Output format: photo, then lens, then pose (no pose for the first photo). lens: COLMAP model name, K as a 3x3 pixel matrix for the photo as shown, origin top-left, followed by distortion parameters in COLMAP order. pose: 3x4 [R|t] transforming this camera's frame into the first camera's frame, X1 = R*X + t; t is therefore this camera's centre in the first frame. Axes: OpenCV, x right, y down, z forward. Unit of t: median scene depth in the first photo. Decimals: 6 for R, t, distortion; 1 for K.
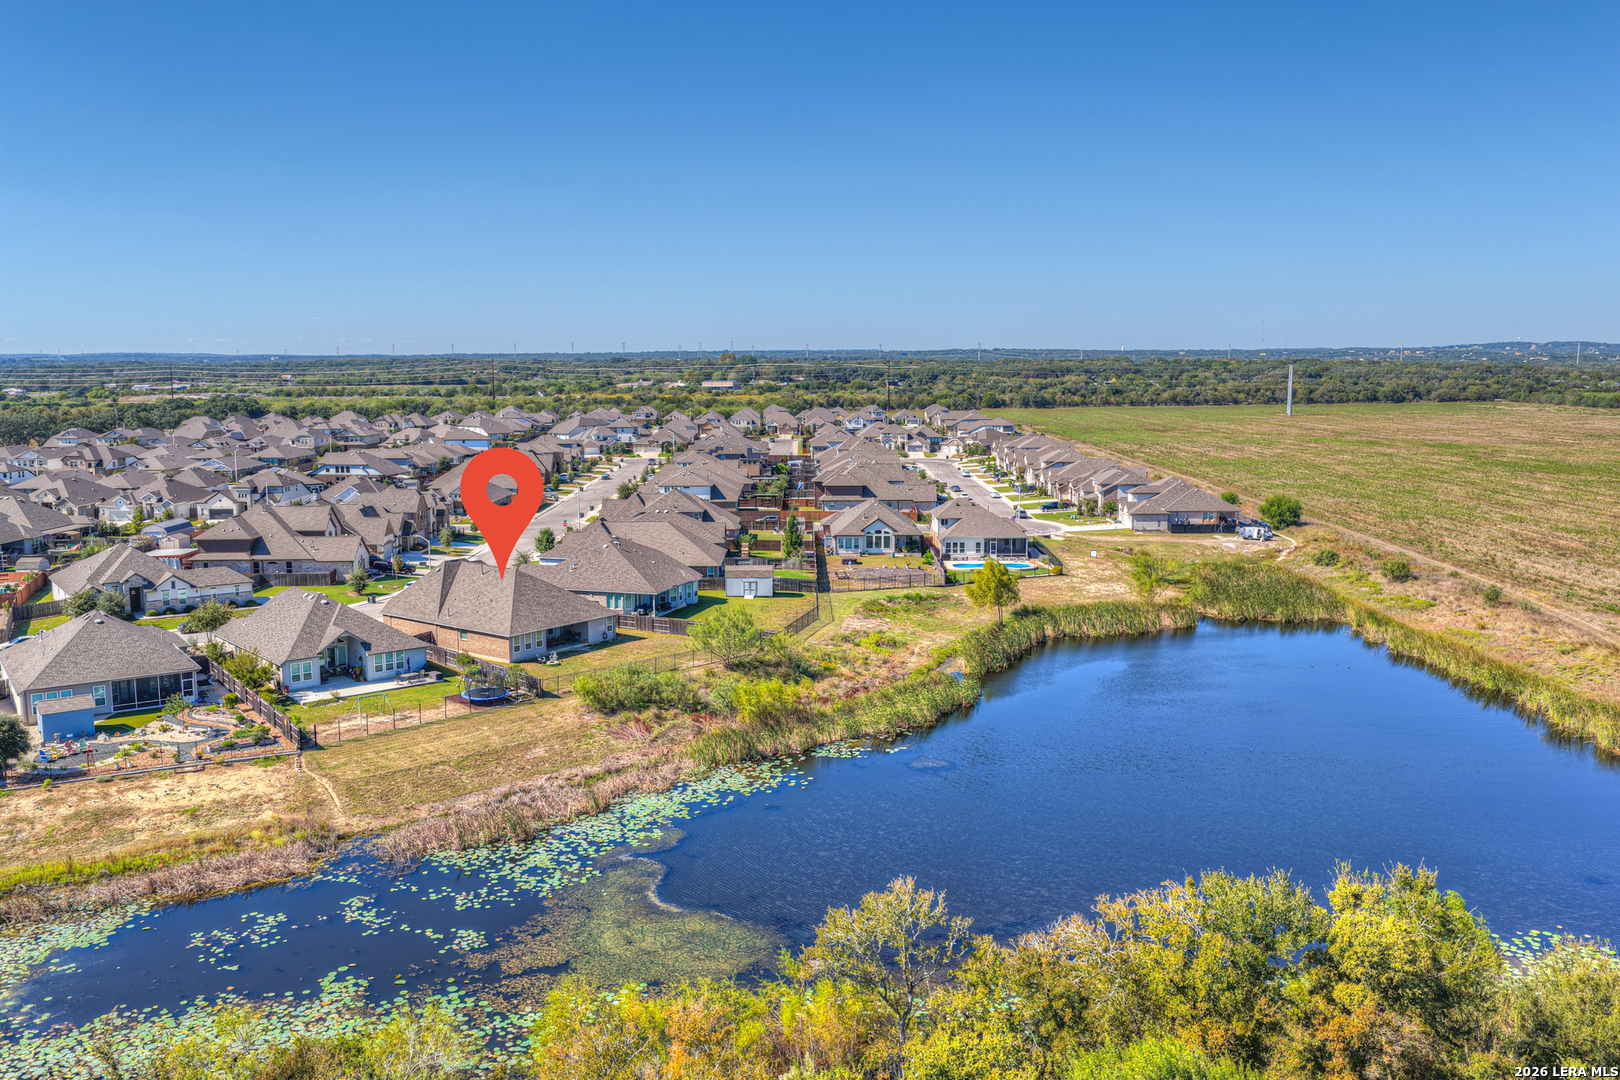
lens RADIAL K [[1343.2, 0, 810.0], [0, 1343.2, 540.0], [0, 0, 1]] dist [-0.017682, 0.047597]
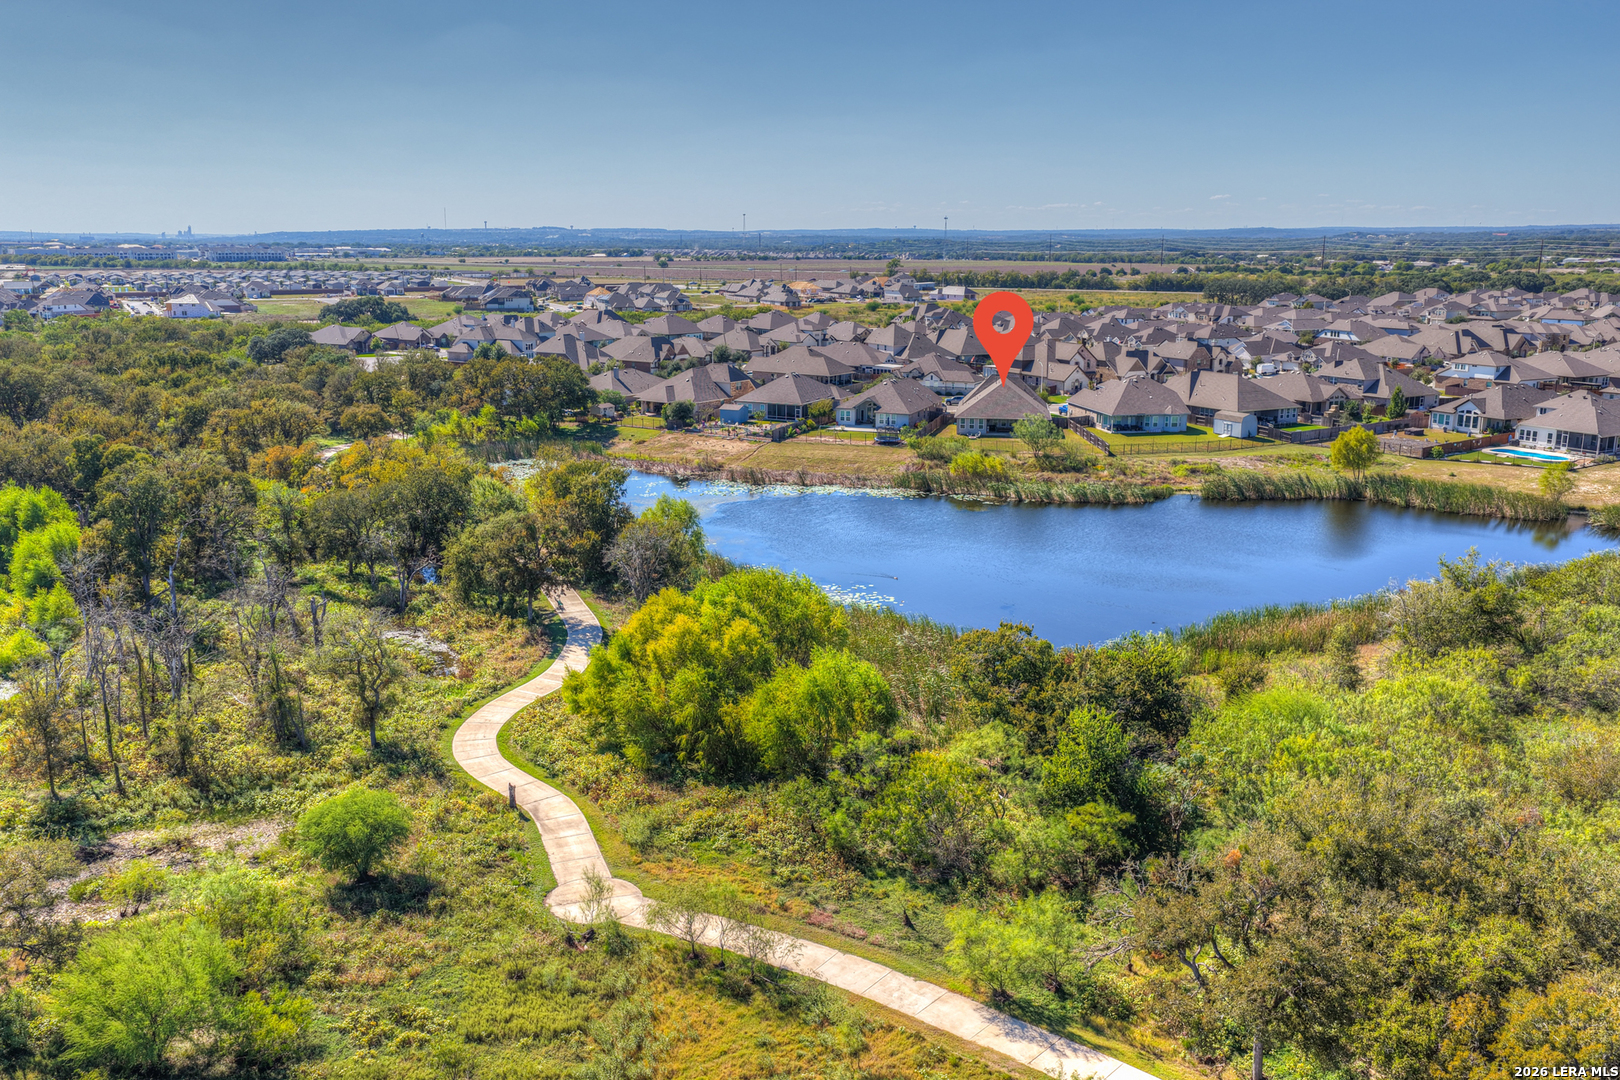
lens RADIAL K [[1343.2, 0, 810.0], [0, 1343.2, 540.0], [0, 0, 1]] dist [-0.017682, 0.047597]
pose [[0.479259, 0.198627, -0.854903, 0.733629], [-0.117763, 0.979800, 0.161627, -0.017031], [0.869737, 0.023215, 0.492969, 0.024743]]
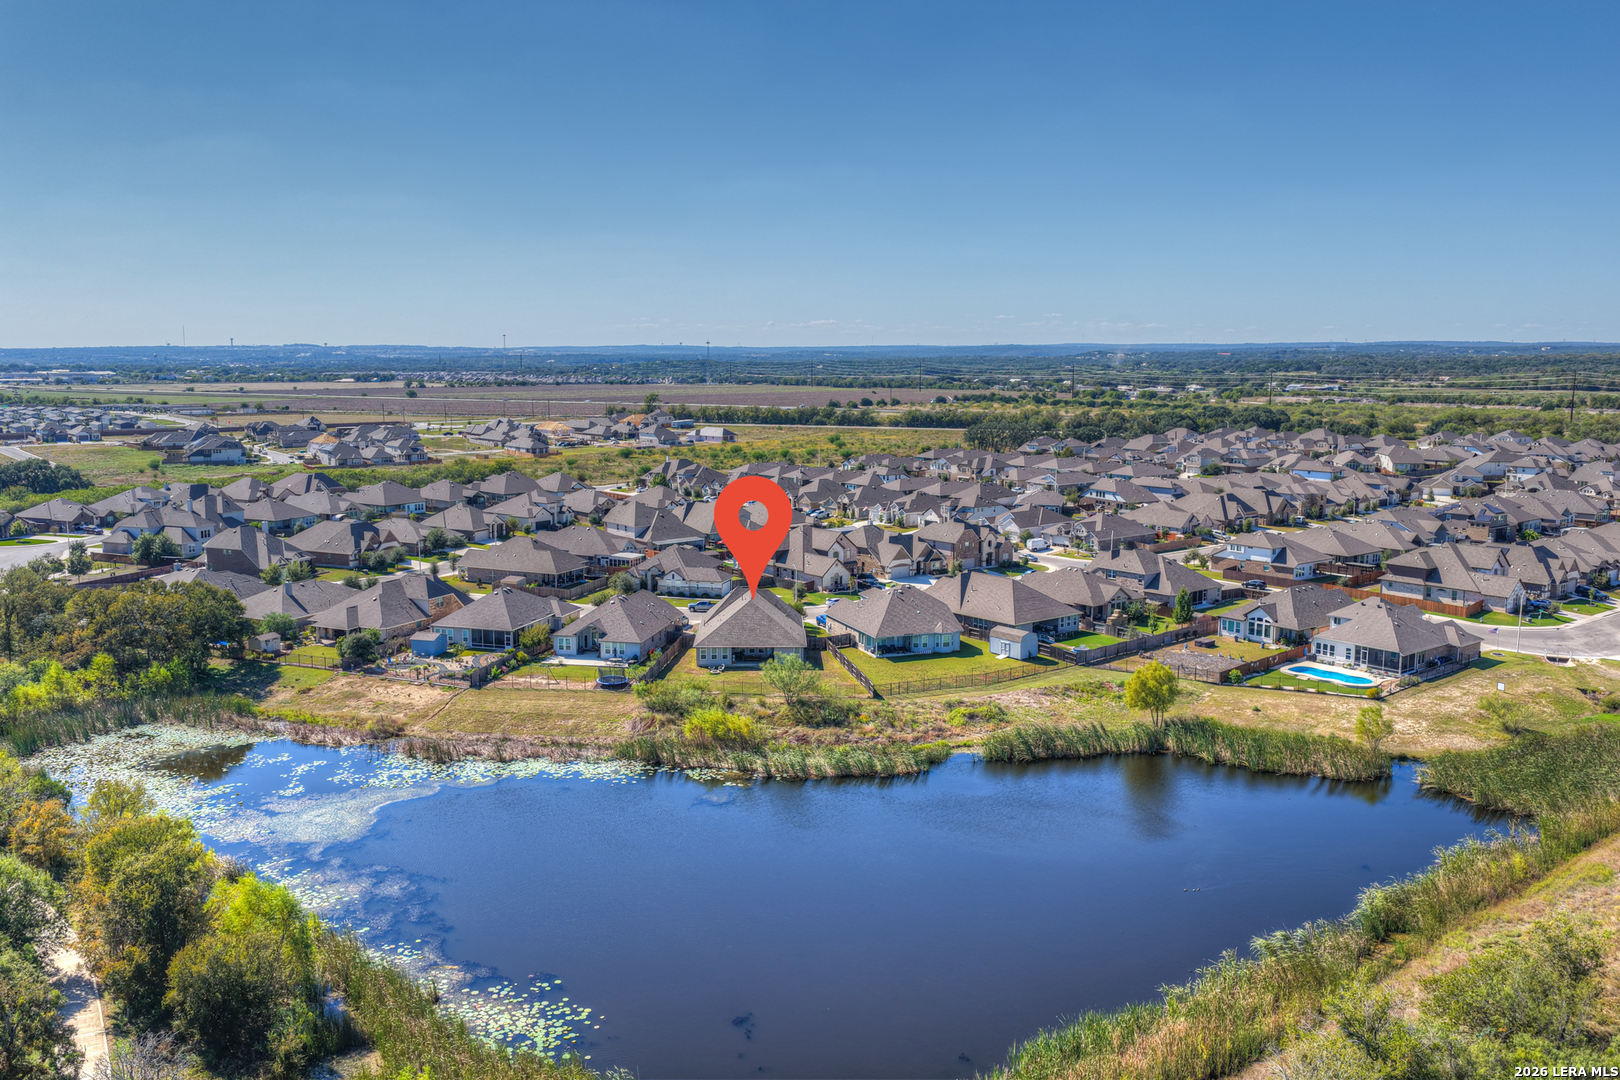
lens RADIAL K [[1343.2, 0, 810.0], [0, 1343.2, 540.0], [0, 0, 1]] dist [-0.017682, 0.047597]
pose [[0.621133, 0.113583, -0.775431, 0.595352], [-0.105589, 0.992549, 0.060807, -0.087873], [0.776560, 0.044108, 0.628498, 0.140304]]
